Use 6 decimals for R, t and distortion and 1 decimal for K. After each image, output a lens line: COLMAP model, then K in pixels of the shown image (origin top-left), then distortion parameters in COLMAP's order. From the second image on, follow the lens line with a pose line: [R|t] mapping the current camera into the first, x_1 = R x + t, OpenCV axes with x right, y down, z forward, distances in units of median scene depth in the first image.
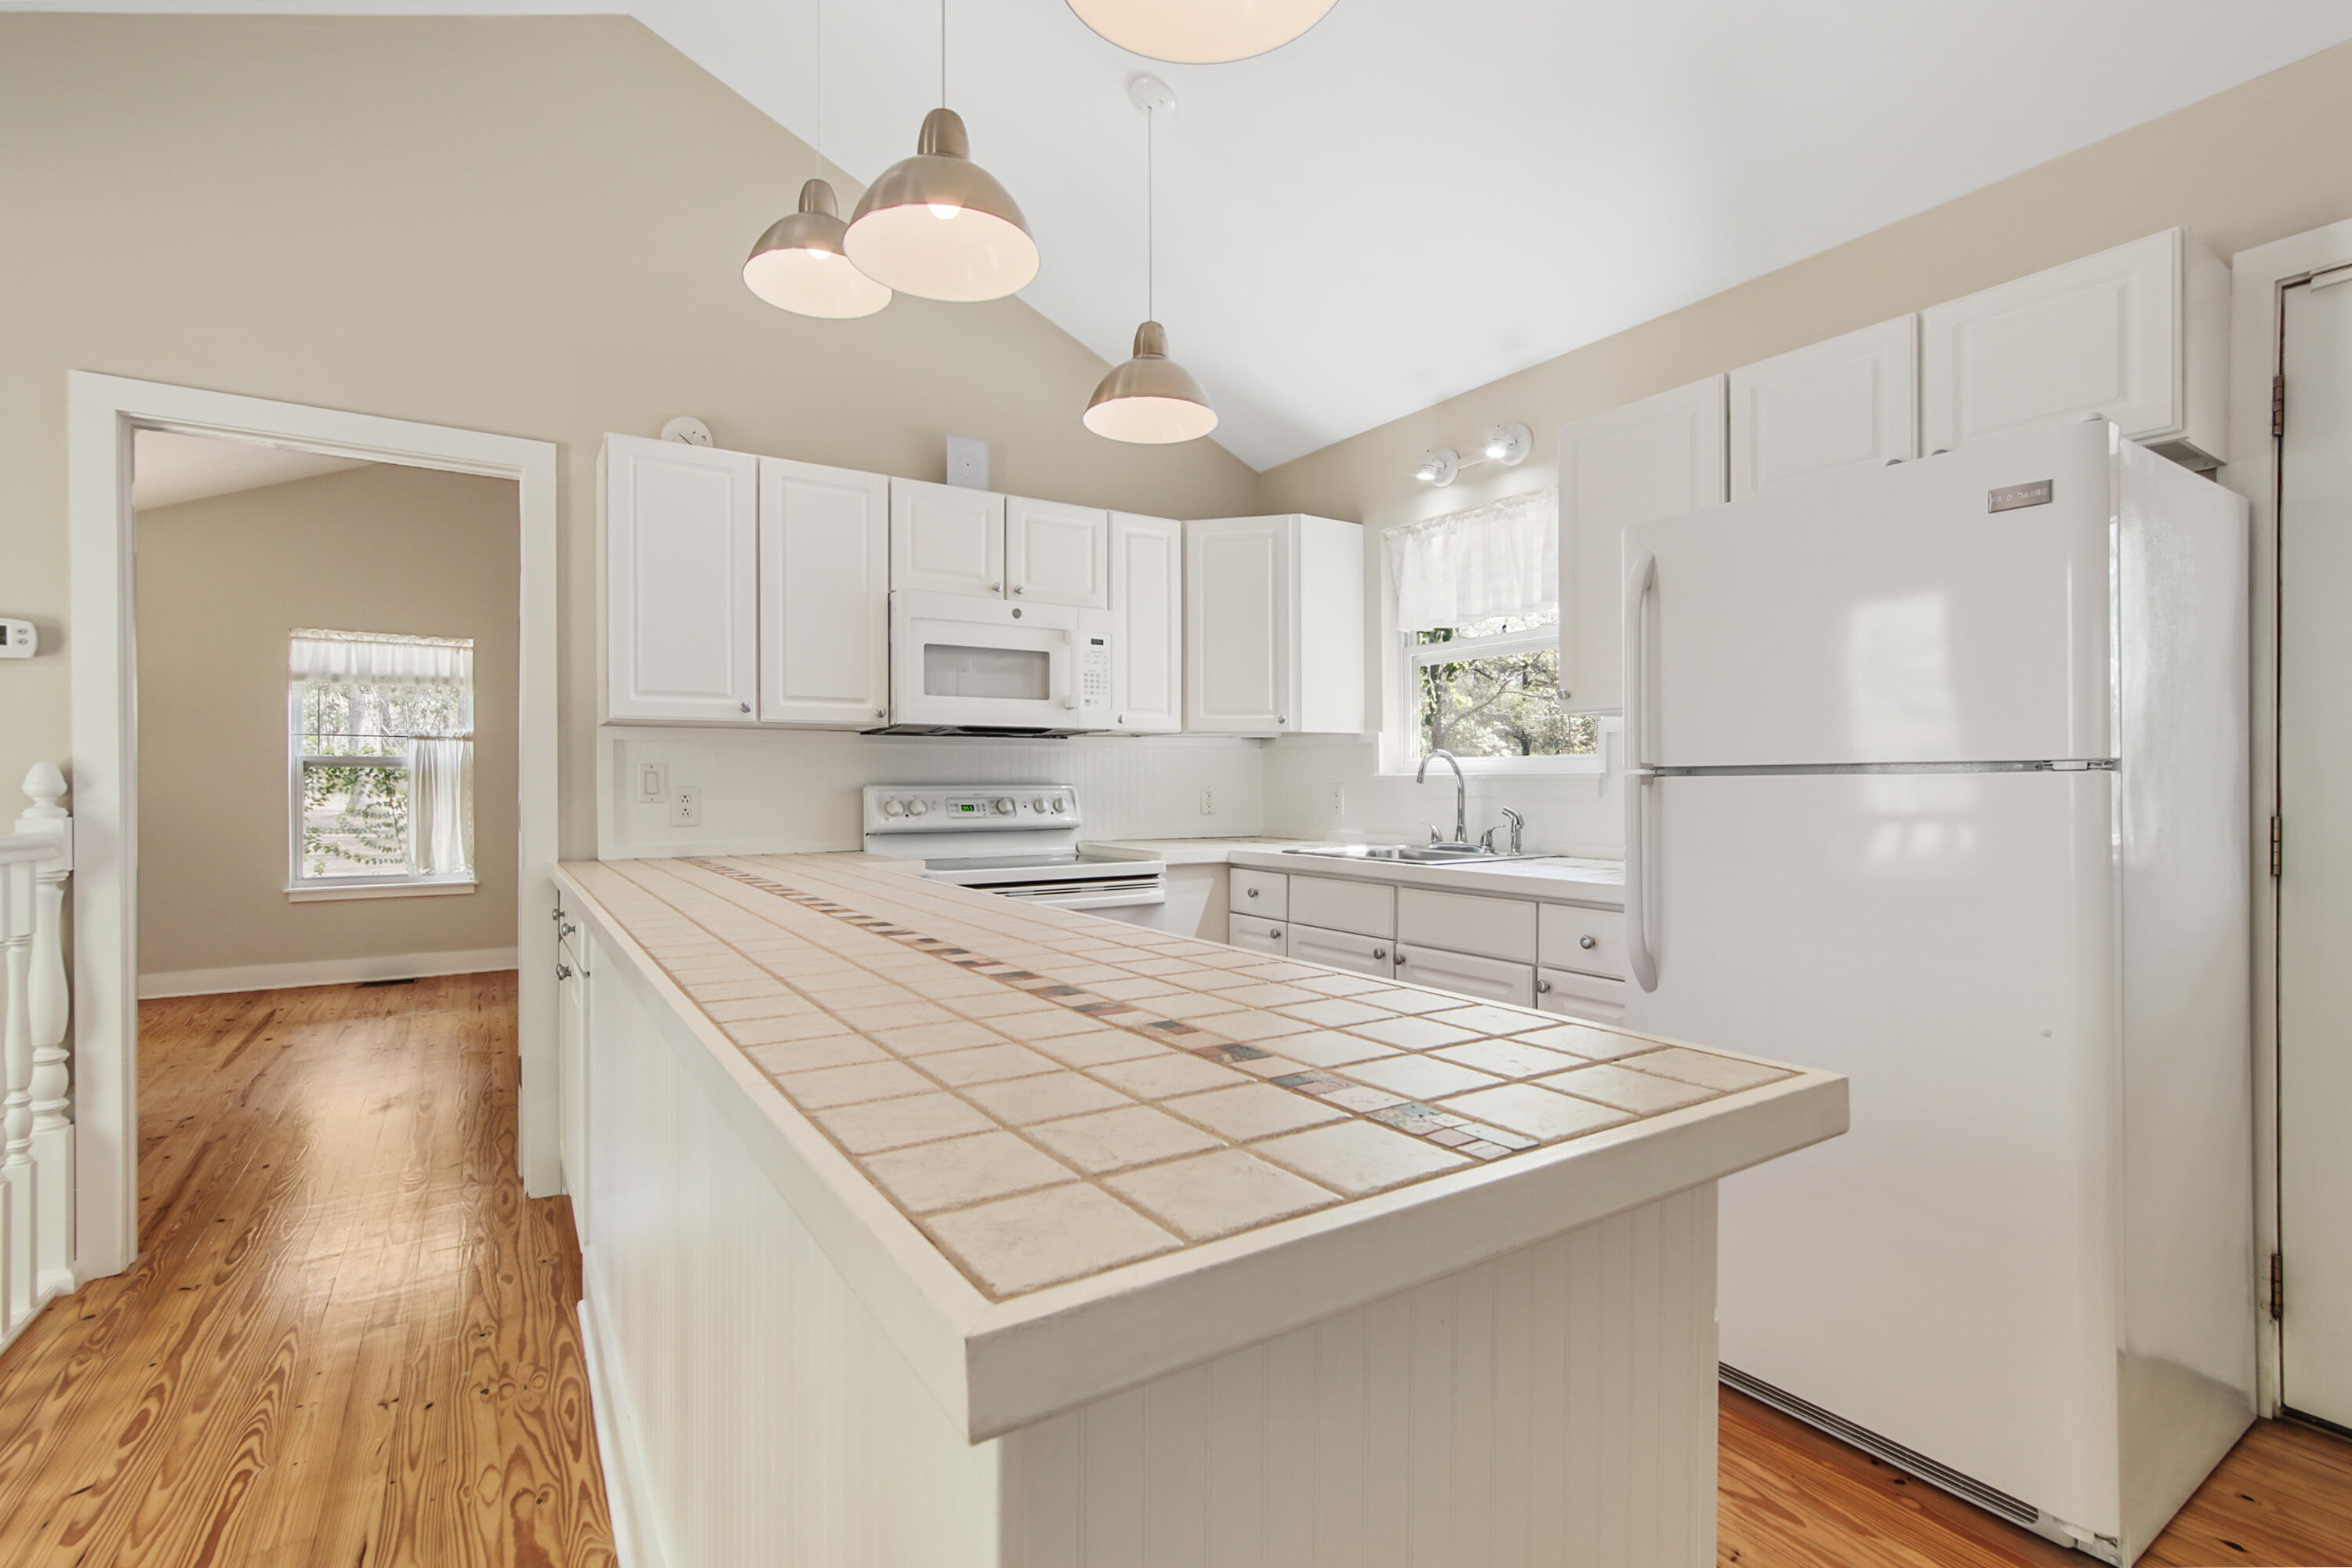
lens RADIAL K [[1059.4, 0, 1162.6], [0, 1059.4, 802.3], [0, 0, 1]] dist [-0.009293, -0.000015]
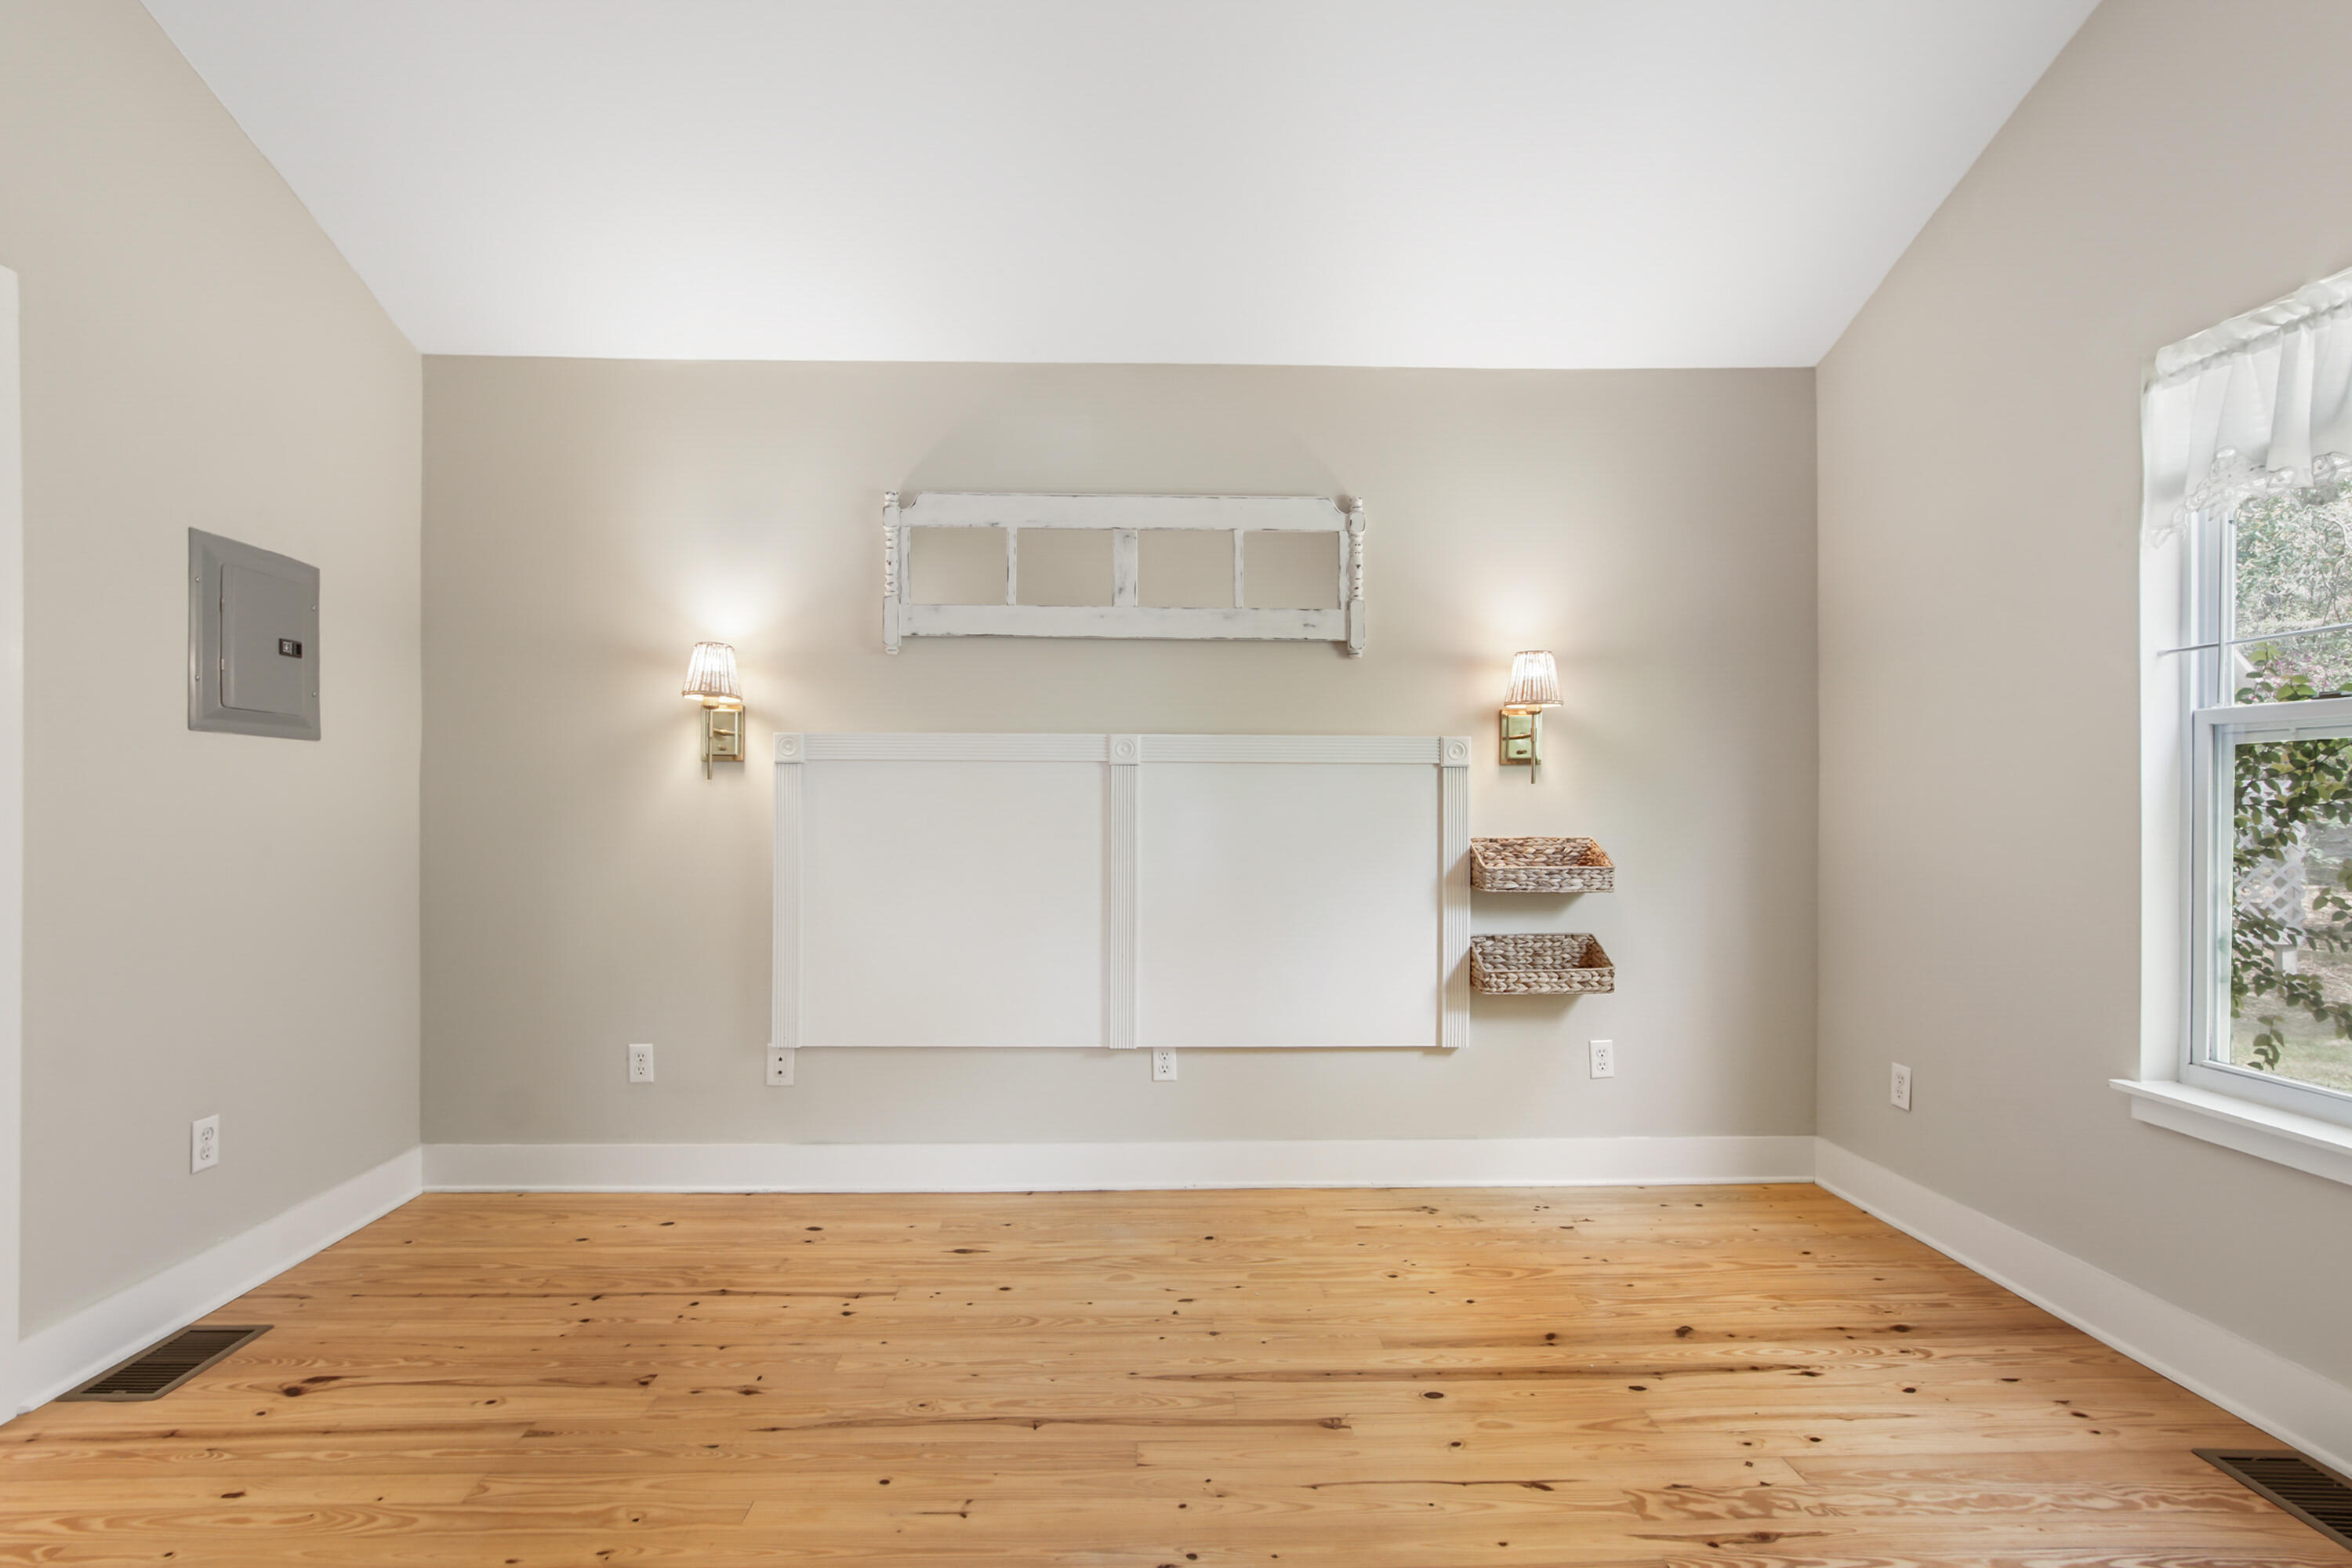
lens RADIAL K [[1059.4, 0, 1162.6], [0, 1059.4, 802.3], [0, 0, 1]] dist [-0.009293, -0.000015]
pose [[-0.508804, 0.000448, -0.860882, -0.345183], [-0.007354, 0.999961, 0.004867, -0.013106], [0.860851, 0.008807, -0.508781, 0.877857]]
